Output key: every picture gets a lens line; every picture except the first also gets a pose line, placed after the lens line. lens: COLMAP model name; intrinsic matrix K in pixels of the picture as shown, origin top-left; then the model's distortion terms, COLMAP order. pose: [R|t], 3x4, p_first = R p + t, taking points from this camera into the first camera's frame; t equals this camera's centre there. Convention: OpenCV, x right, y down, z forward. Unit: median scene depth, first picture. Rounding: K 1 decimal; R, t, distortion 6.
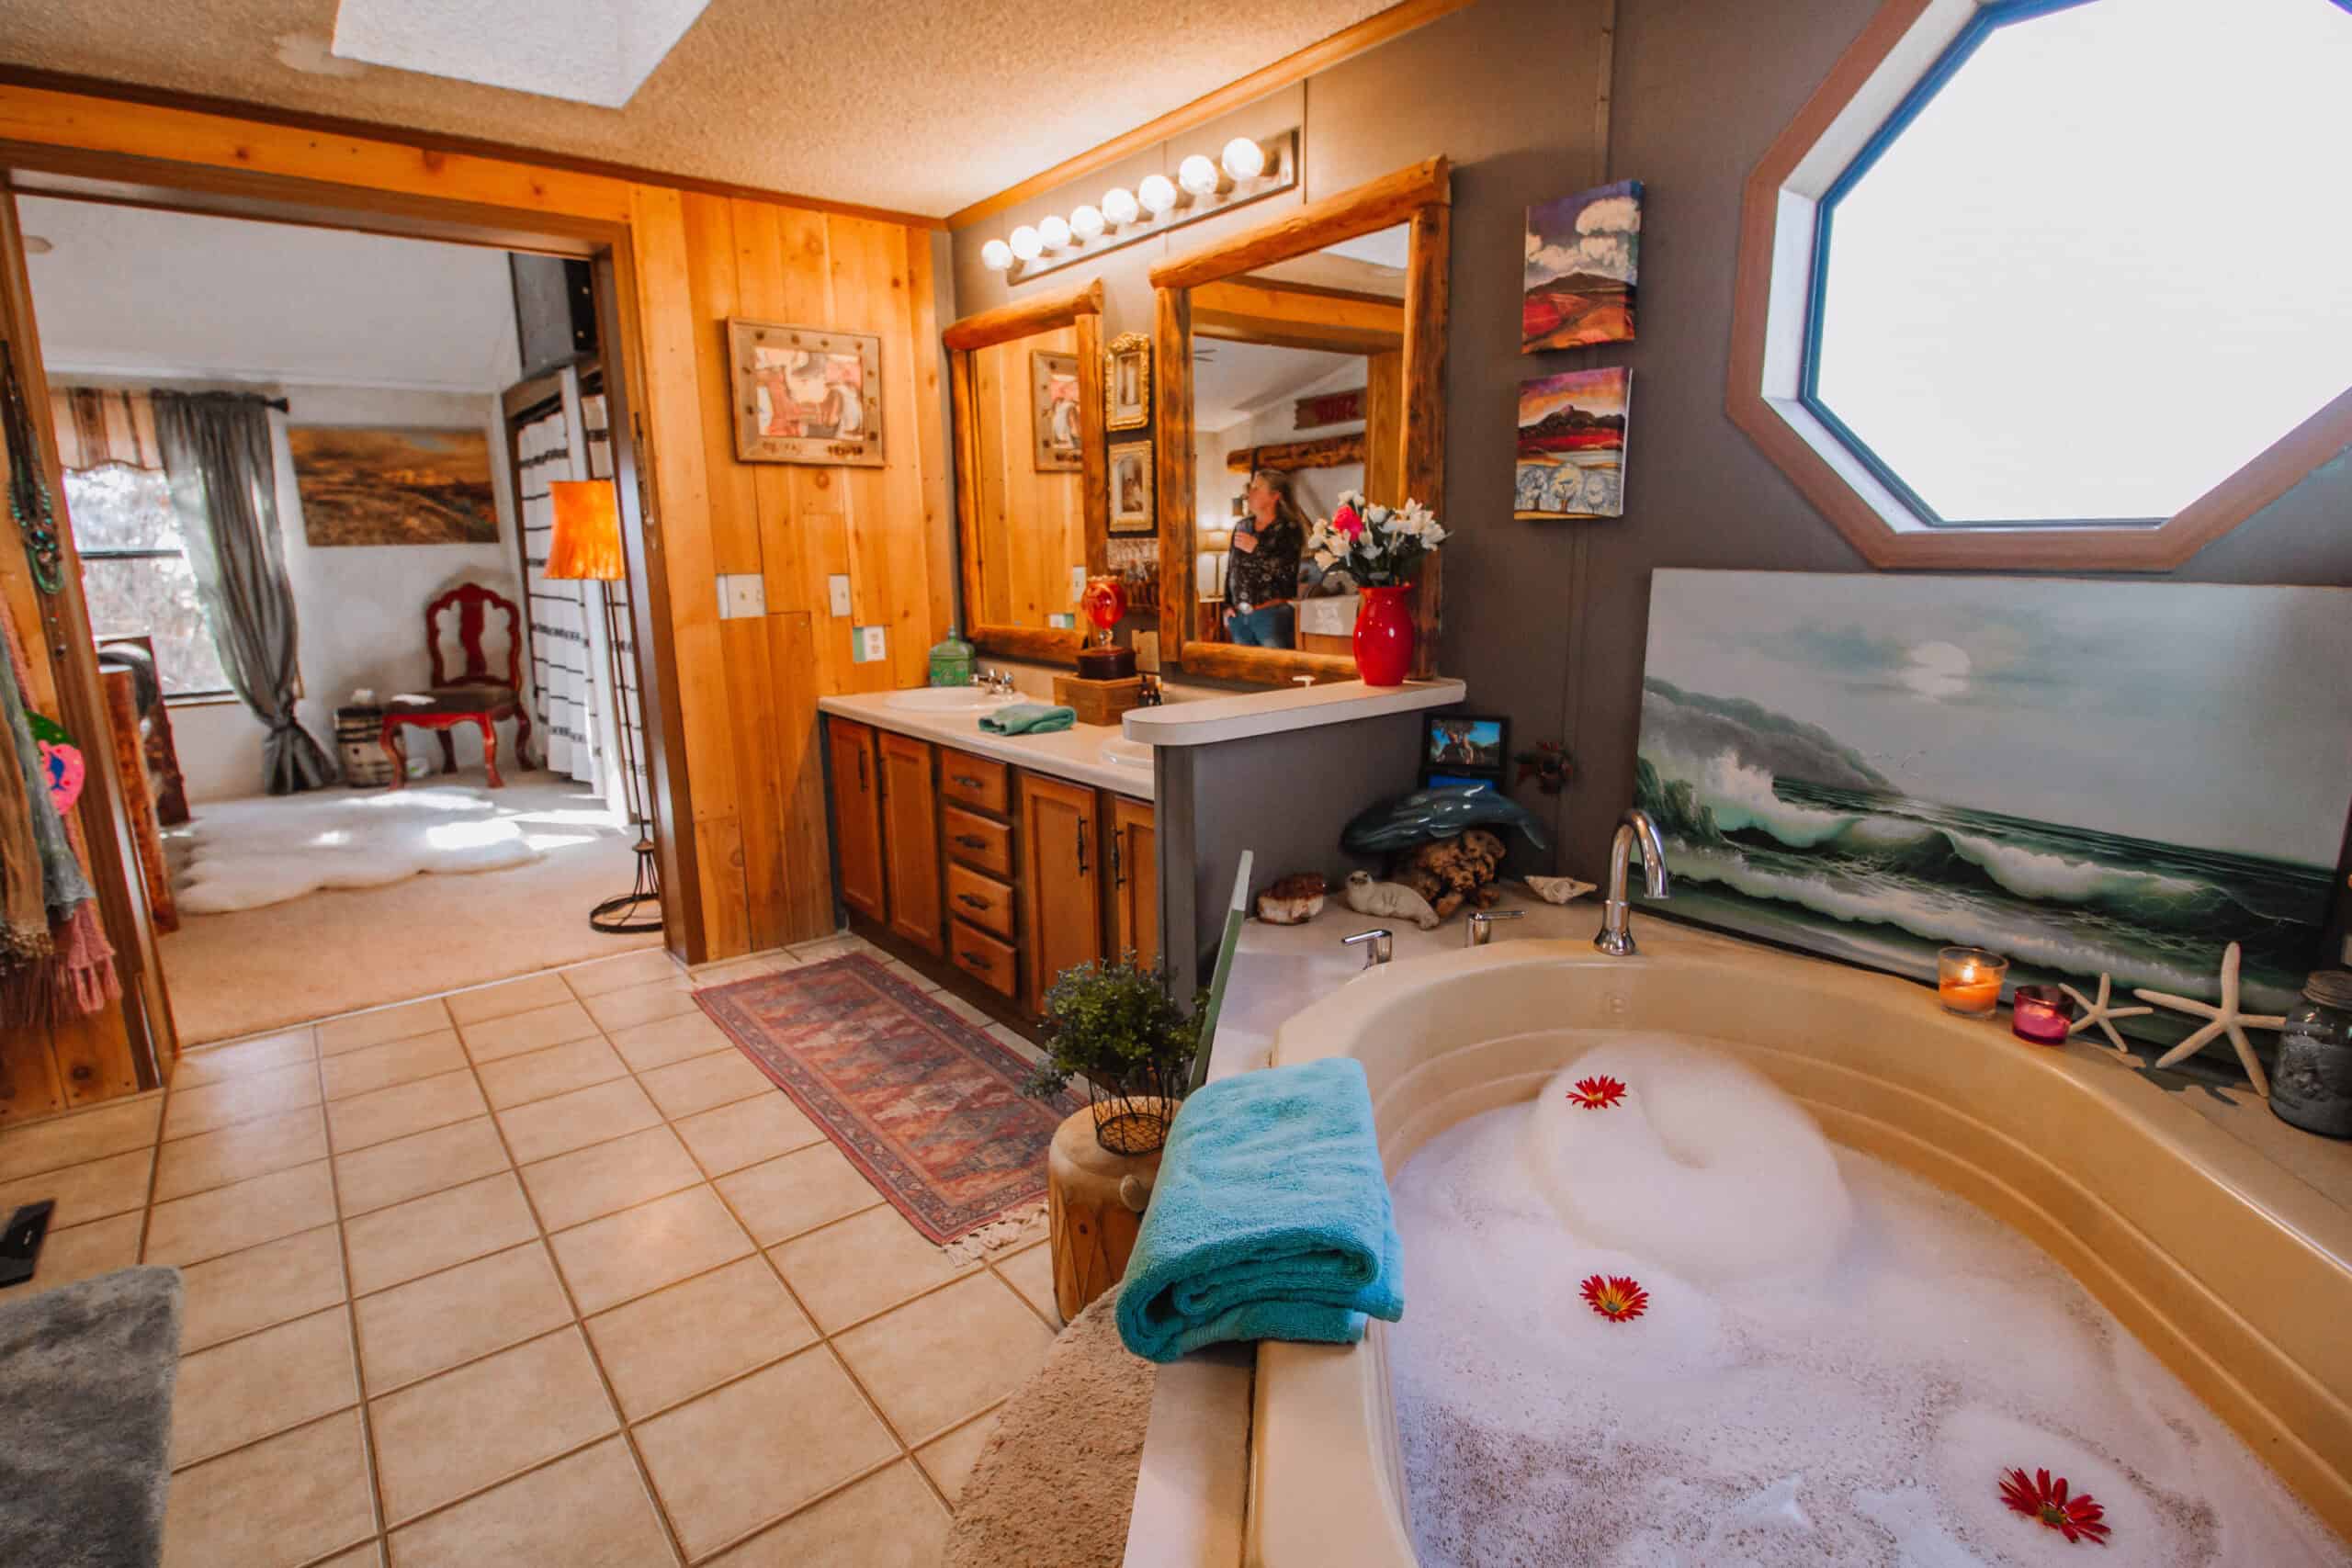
lens RADIAL K [[1094.1, 0, 1162.3], [0, 1094.1, 771.9], [0, 0, 1]] dist [-0.002040, -0.011738]
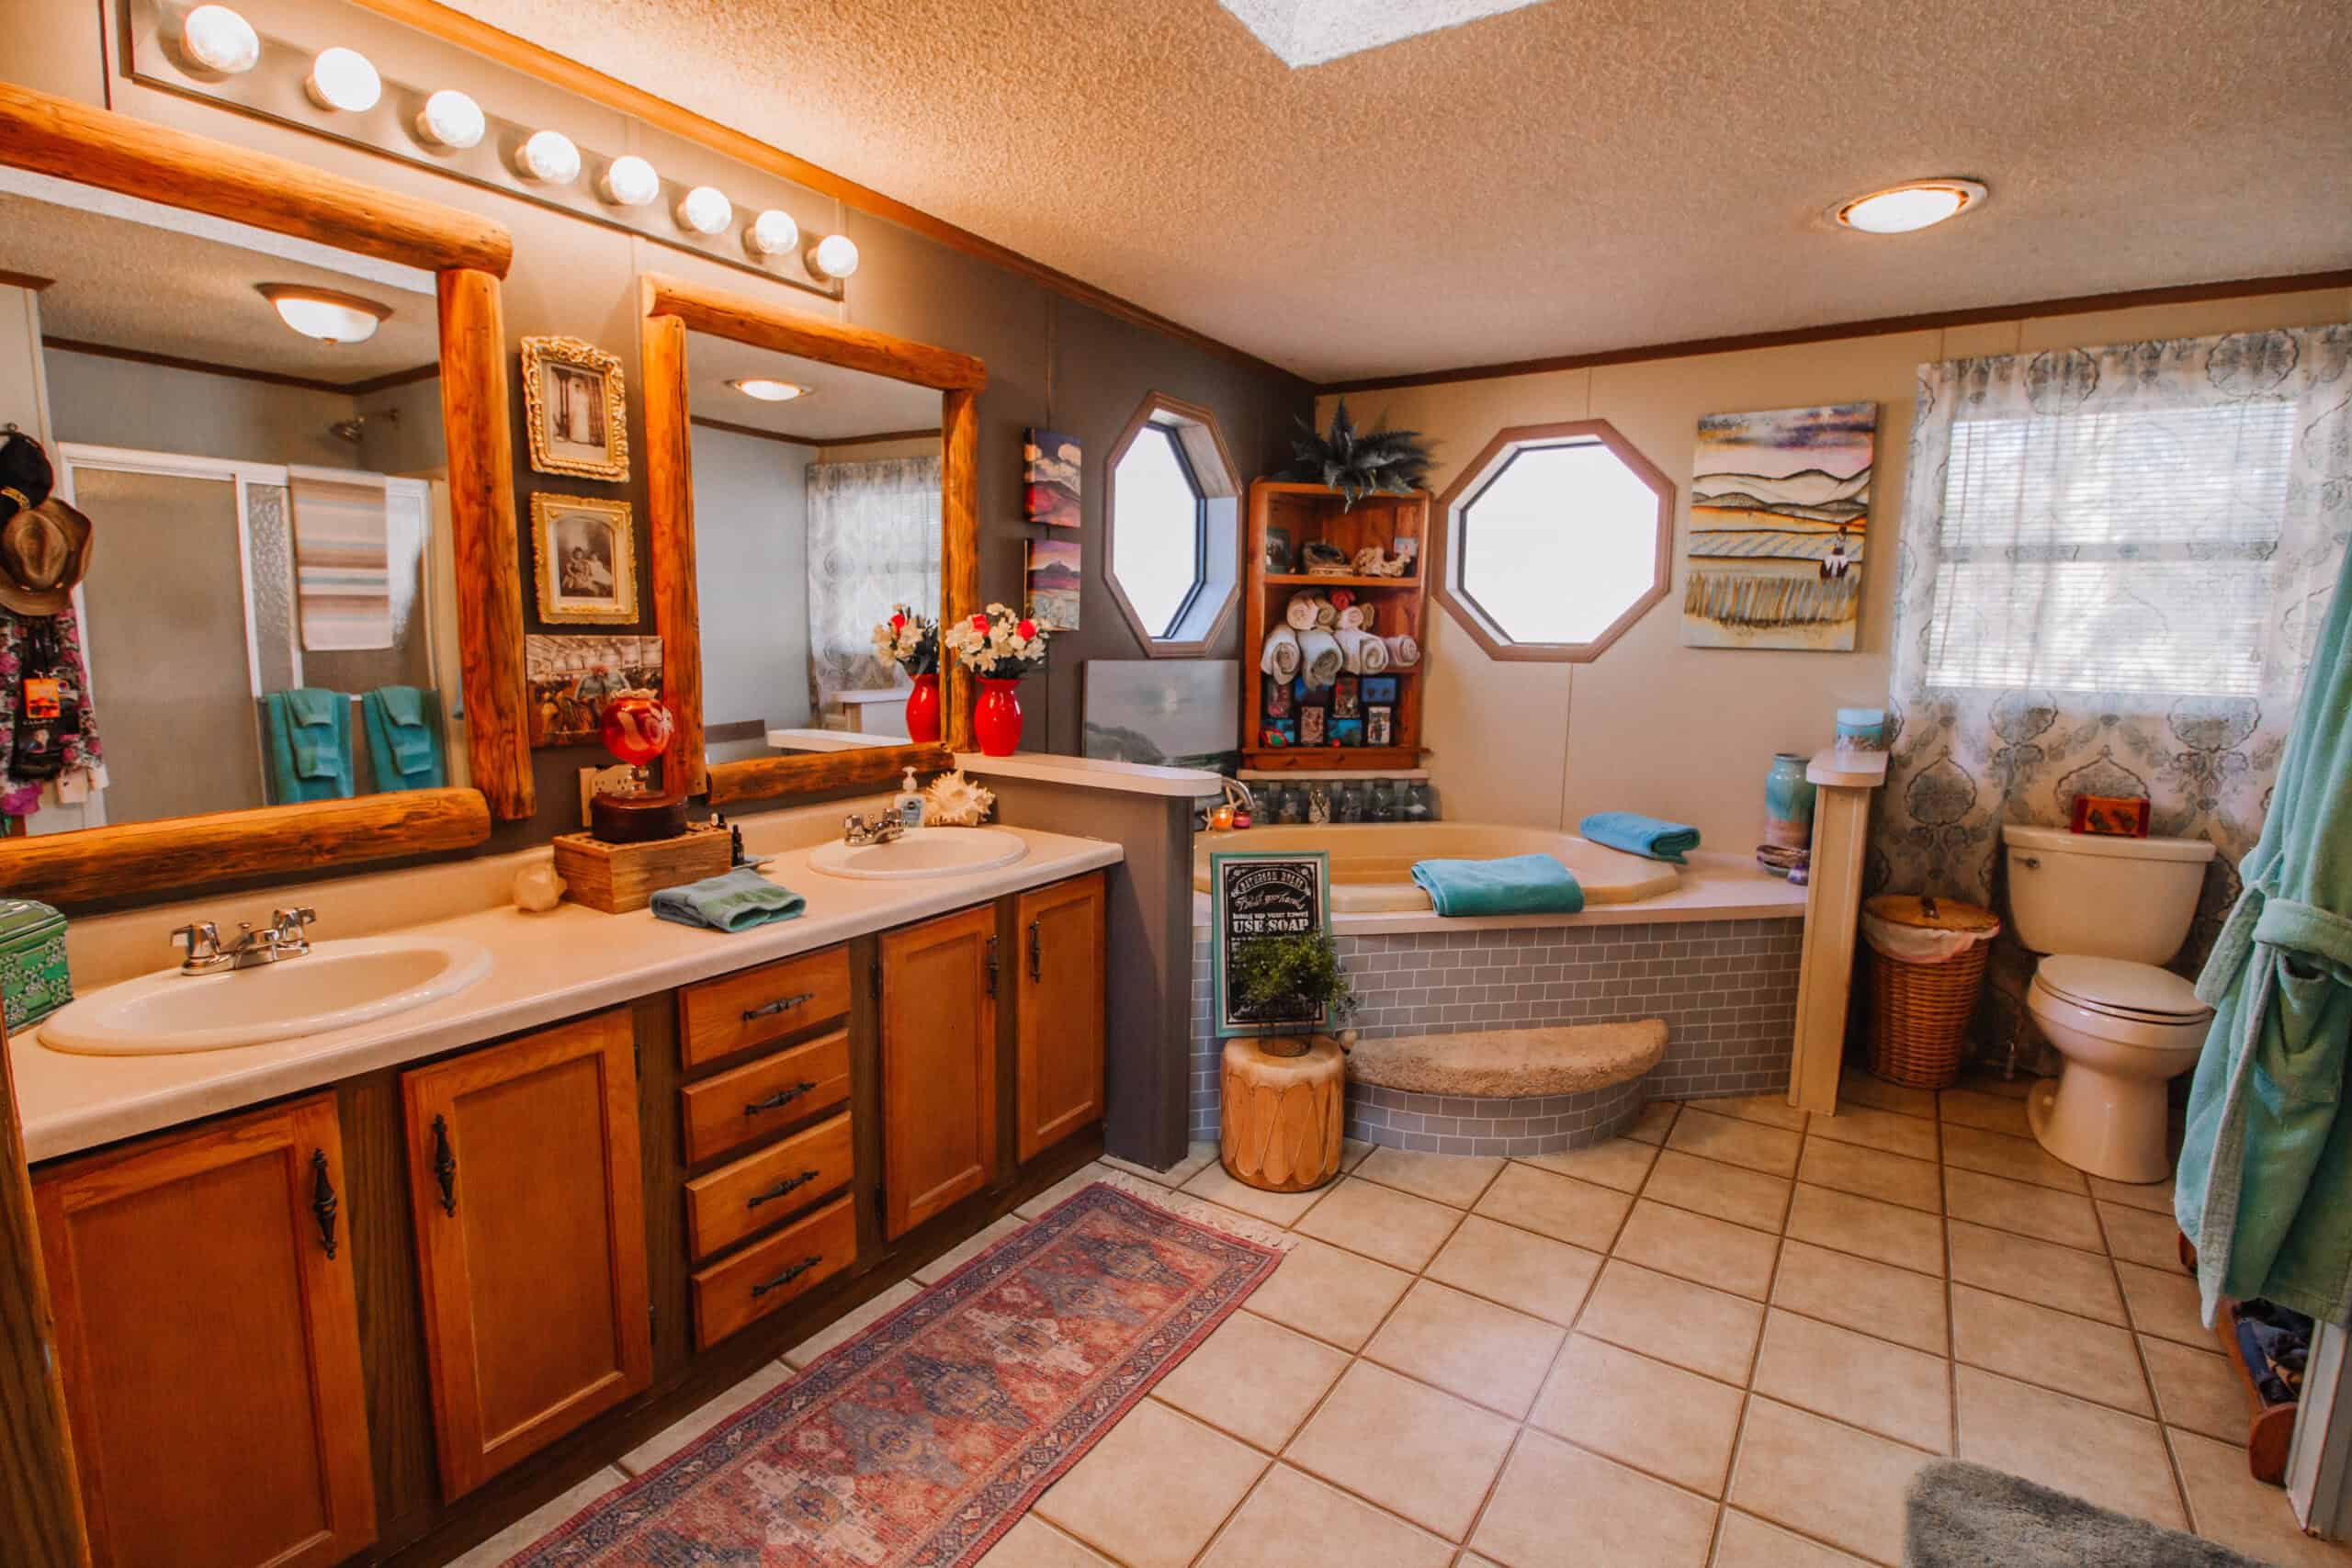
lens RADIAL K [[1094.1, 0, 1162.3], [0, 1094.1, 771.9], [0, 0, 1]] dist [-0.002040, -0.011738]
pose [[-0.283440, -0.117568, 0.951756, -1.225693], [0.181277, 0.967996, 0.173559, -0.286360], [-0.941701, 0.221725, -0.253056, 1.327461]]
